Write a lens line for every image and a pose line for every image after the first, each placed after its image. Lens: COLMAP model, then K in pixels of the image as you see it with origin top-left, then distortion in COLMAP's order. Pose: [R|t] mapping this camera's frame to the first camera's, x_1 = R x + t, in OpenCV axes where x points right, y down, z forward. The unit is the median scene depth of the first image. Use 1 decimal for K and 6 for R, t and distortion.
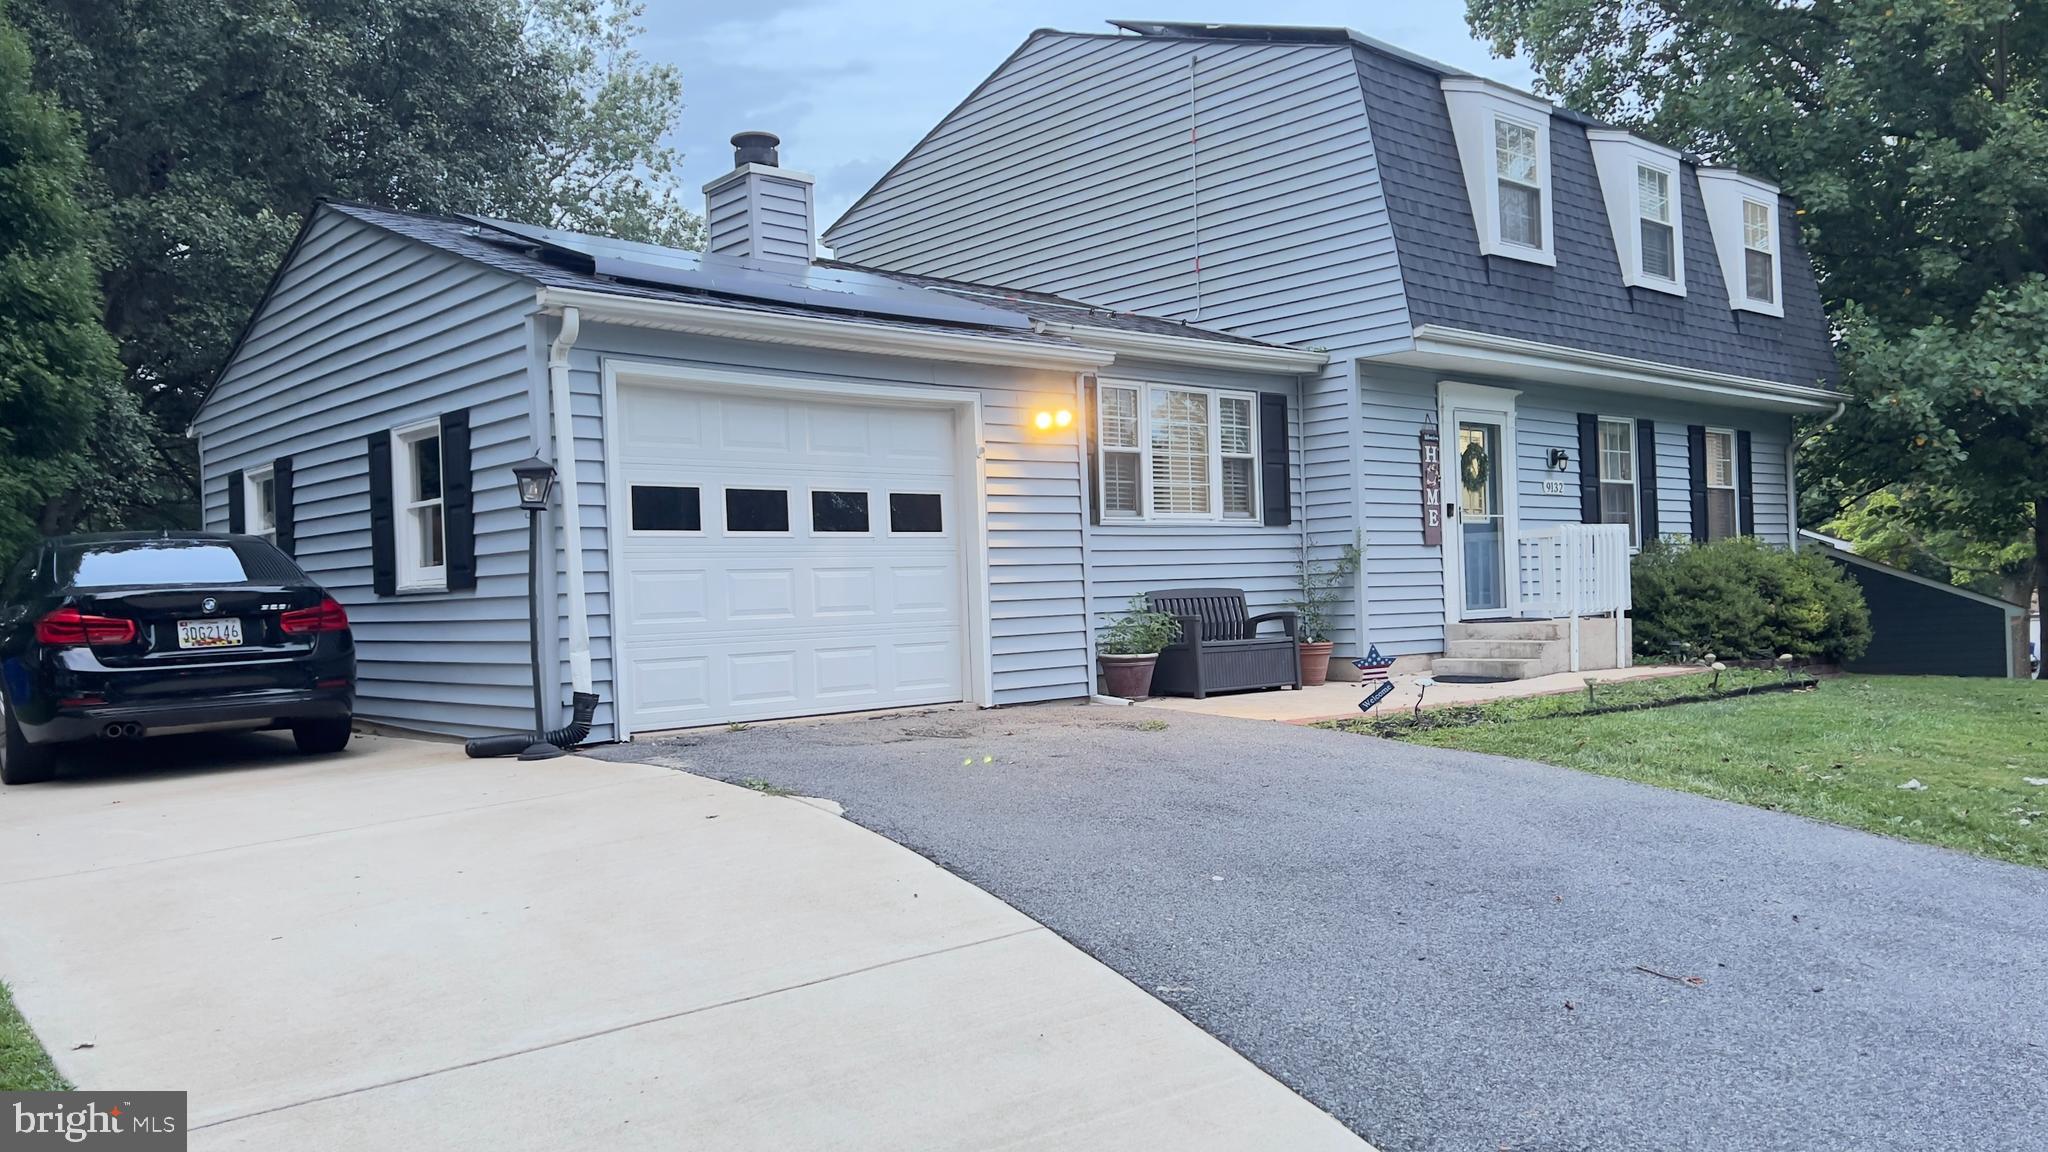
lens RADIAL K [[1510.3, 0, 1010.1], [0, 1510.3, 577.7], [0, 0, 1]] dist [0.058523, -0.079053]
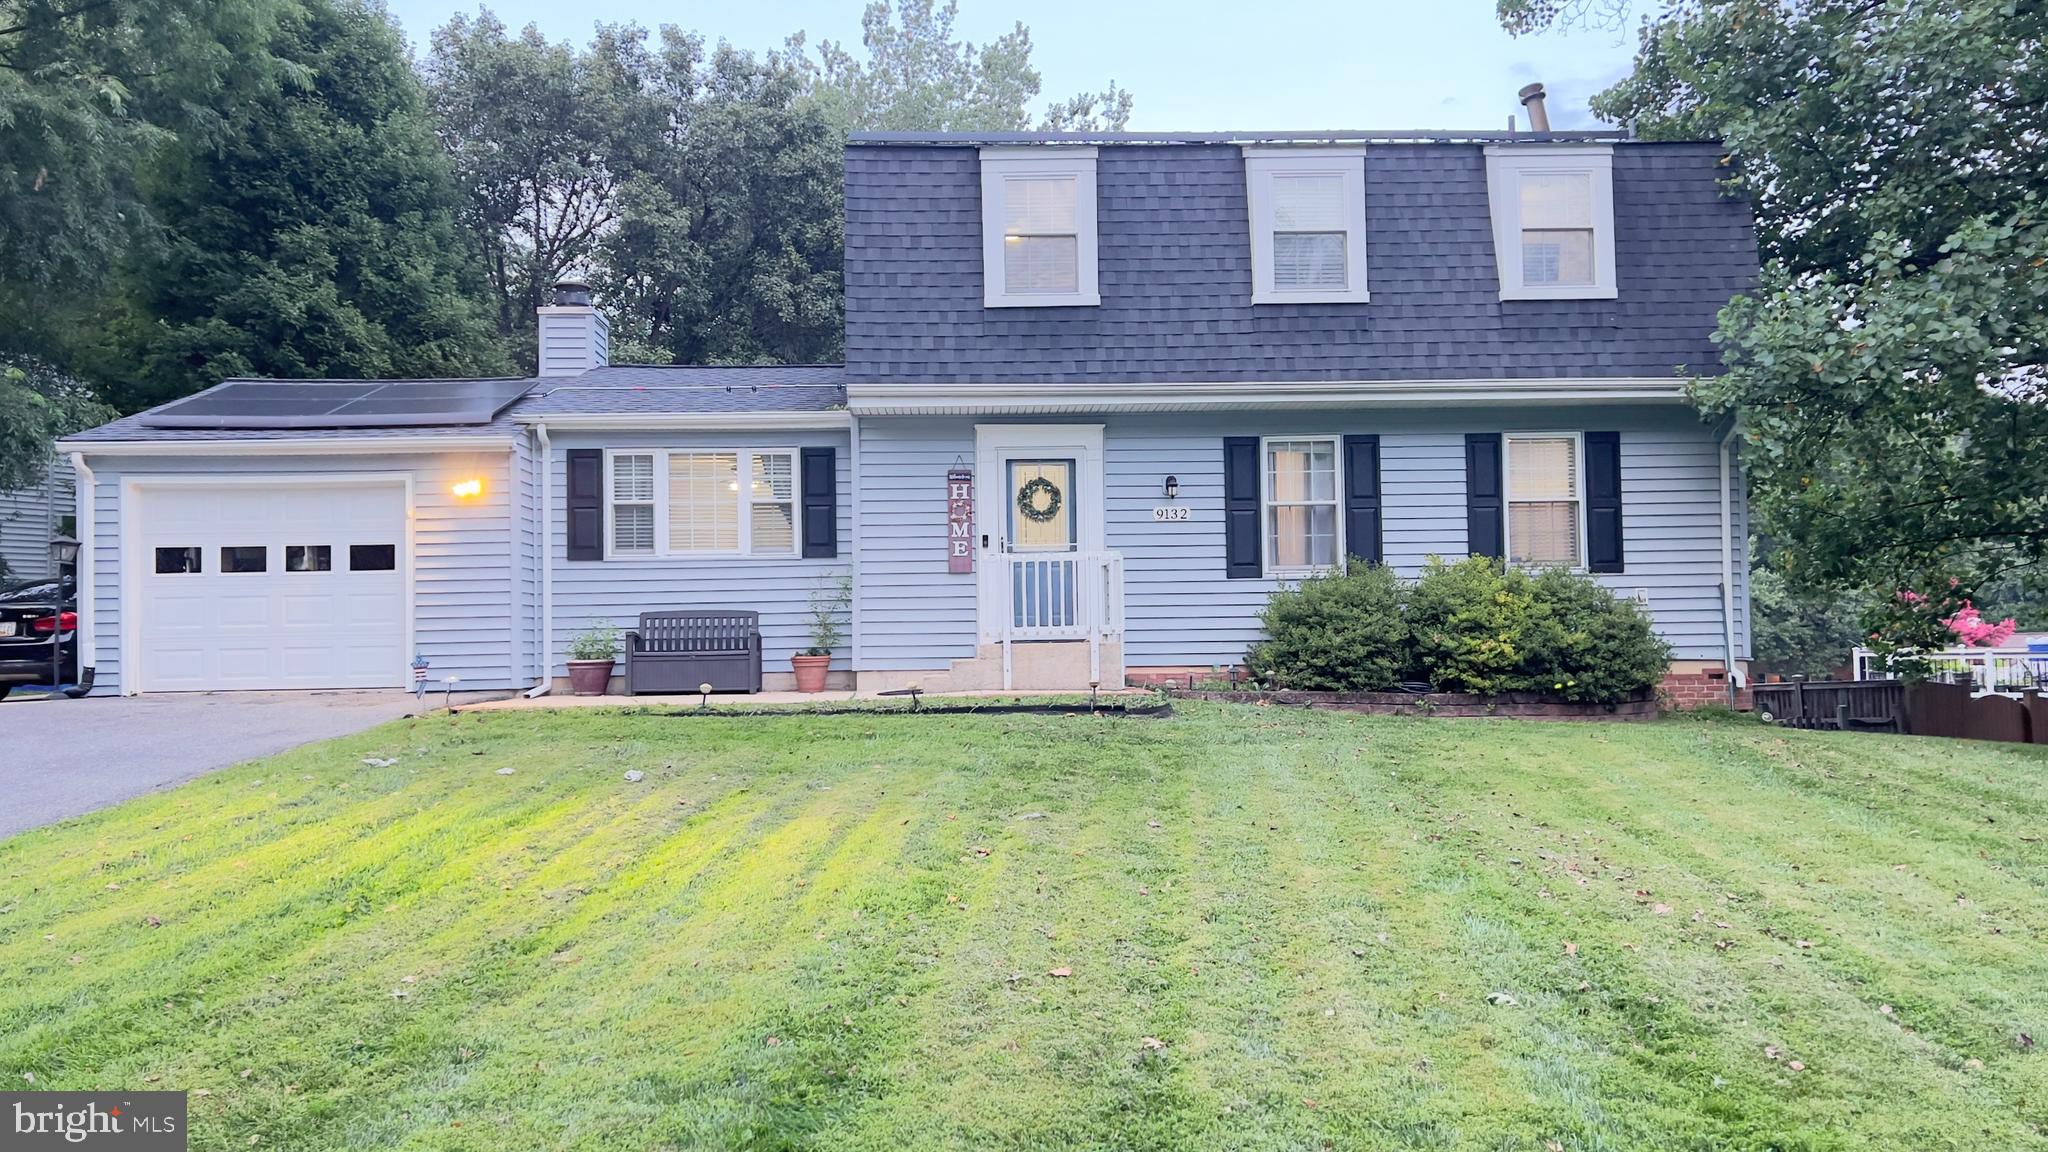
lens RADIAL K [[1510.3, 0, 1010.1], [0, 1510.3, 577.7], [0, 0, 1]] dist [0.058523, -0.079053]
pose [[0.794042, -0.002485, -0.607857, 0.985065], [-0.001496, 0.999981, -0.006041, -0.011396], [0.607861, 0.005706, 0.794023, 0.144809]]
